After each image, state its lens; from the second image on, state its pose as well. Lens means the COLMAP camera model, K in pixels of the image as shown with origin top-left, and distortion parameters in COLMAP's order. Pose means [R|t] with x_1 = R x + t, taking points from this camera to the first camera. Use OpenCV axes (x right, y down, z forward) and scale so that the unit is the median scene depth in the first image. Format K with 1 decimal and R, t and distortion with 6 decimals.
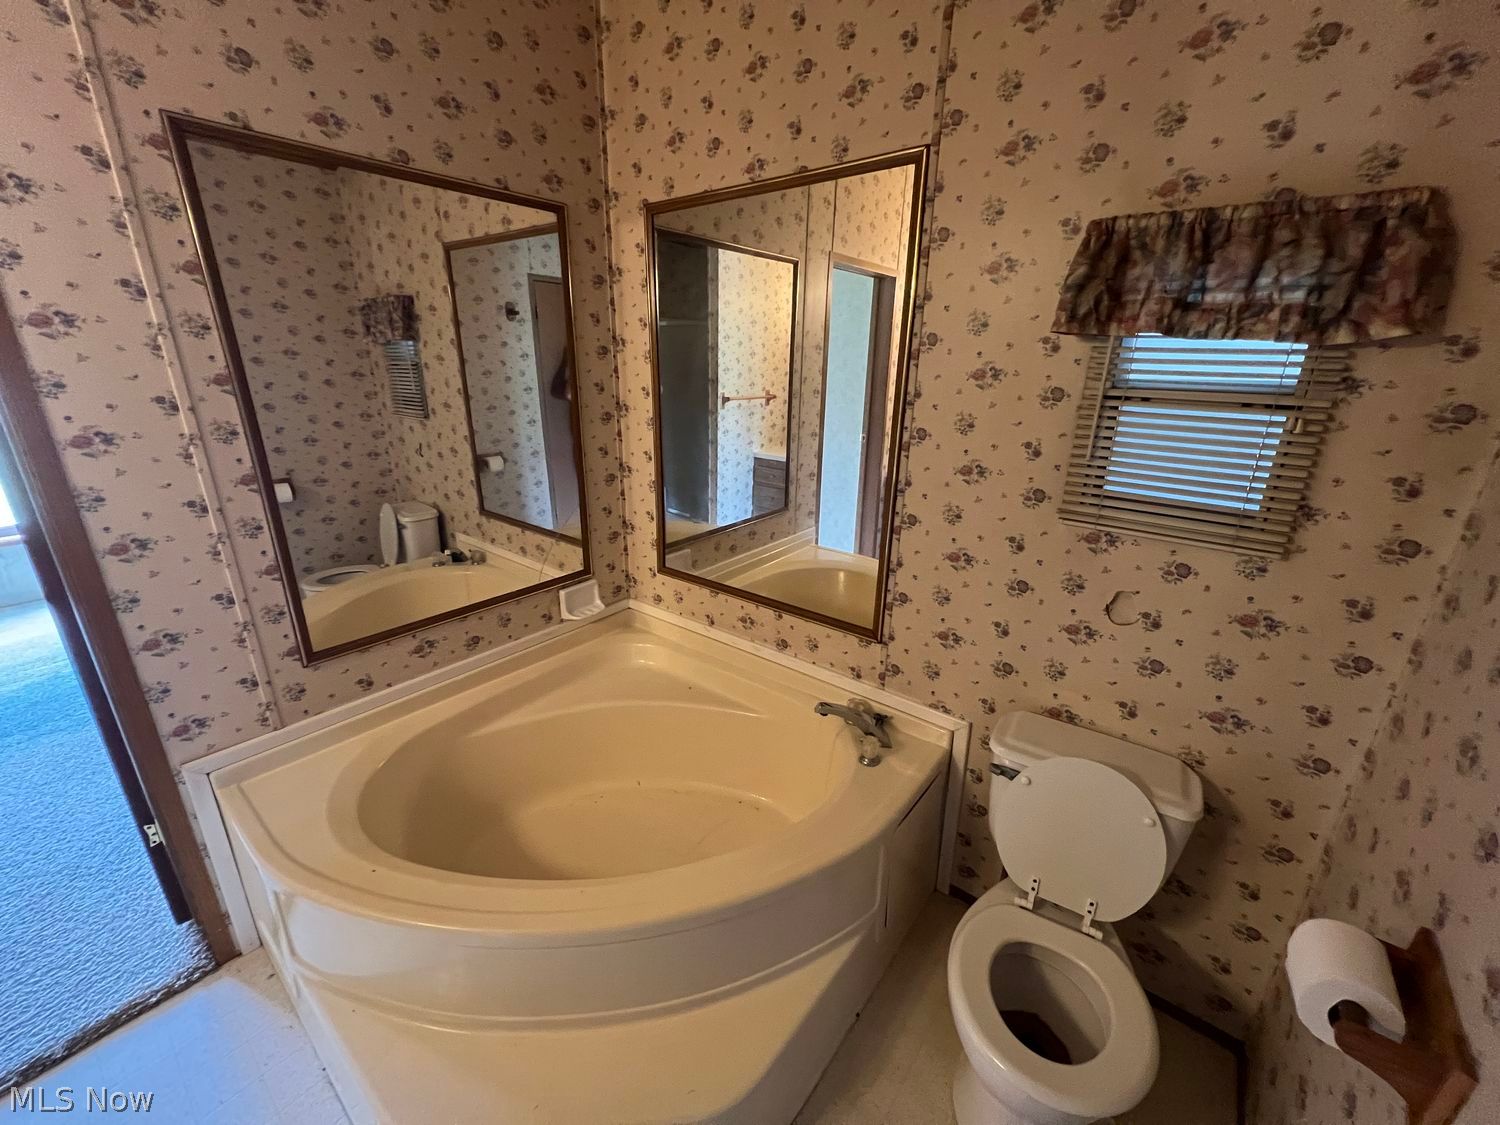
lens RADIAL K [[599.4, 0, 748.1], [0, 599.4, 565.2], [0, 0, 1]] dist [-0.001575, 0.000238]
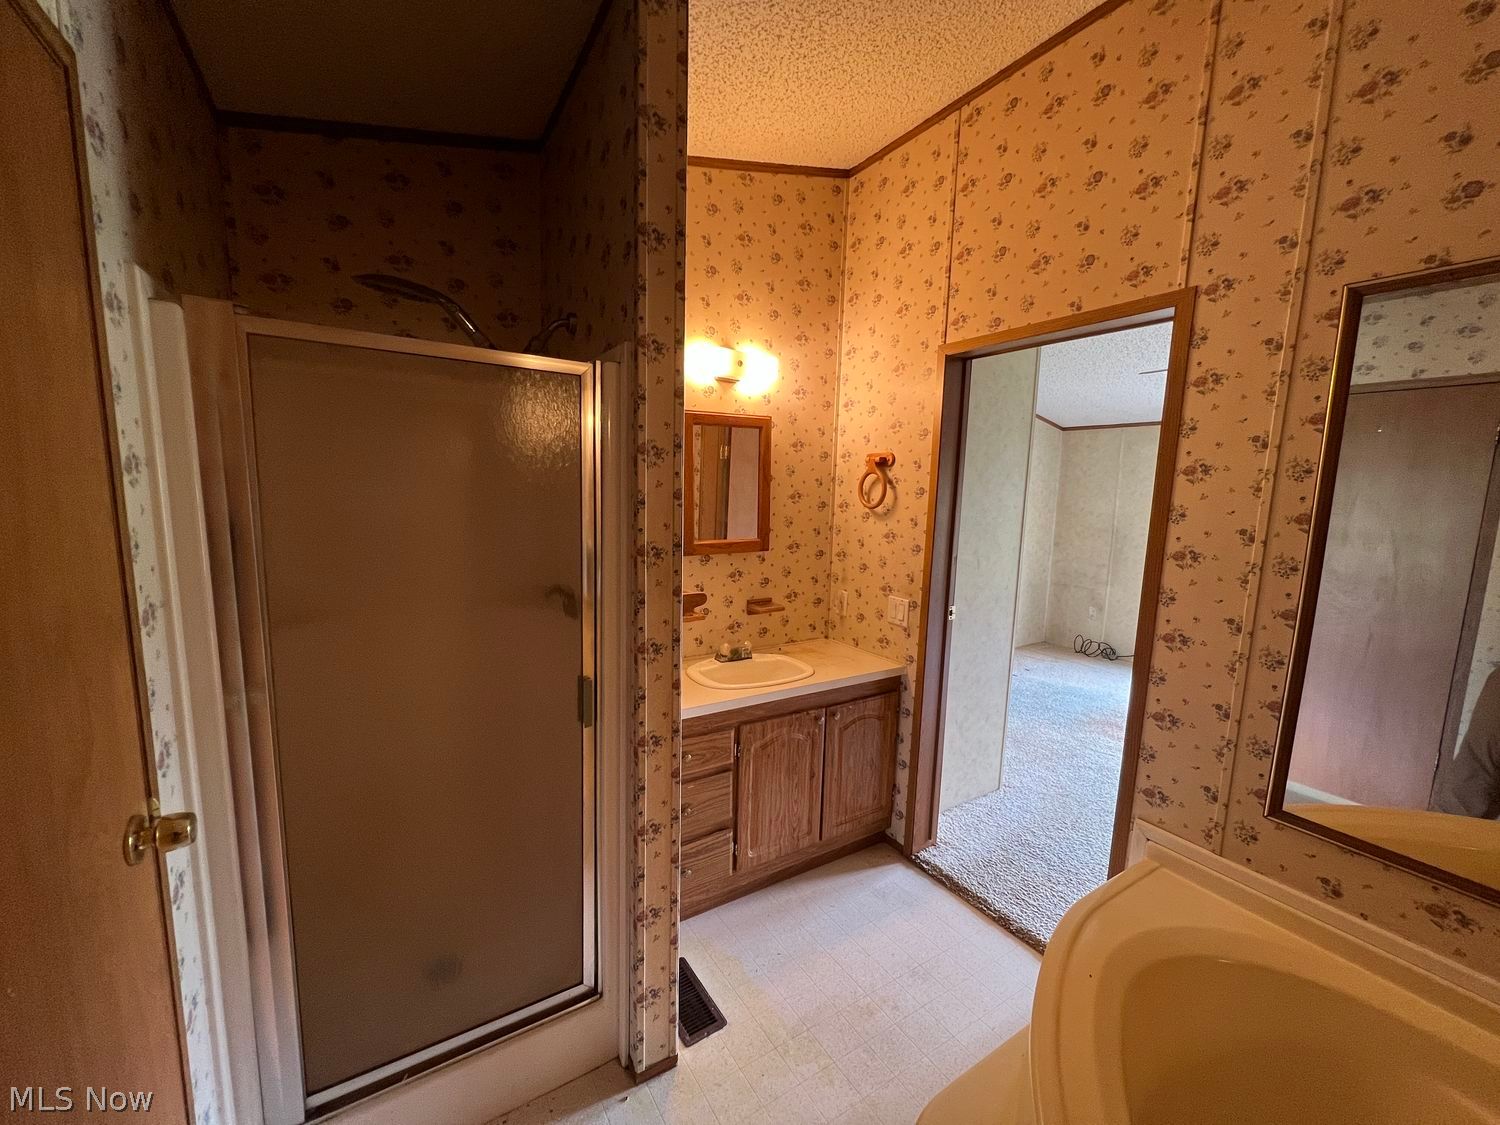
lens RADIAL K [[599.4, 0, 748.1], [0, 599.4, 565.2], [0, 0, 1]] dist [-0.001575, 0.000238]
pose [[-0.347290, 0.092925, -0.933142, 0.392905], [-0.339399, 0.915163, 0.217450, -0.124476], [0.874184, 0.392226, -0.286288, 0.448201]]
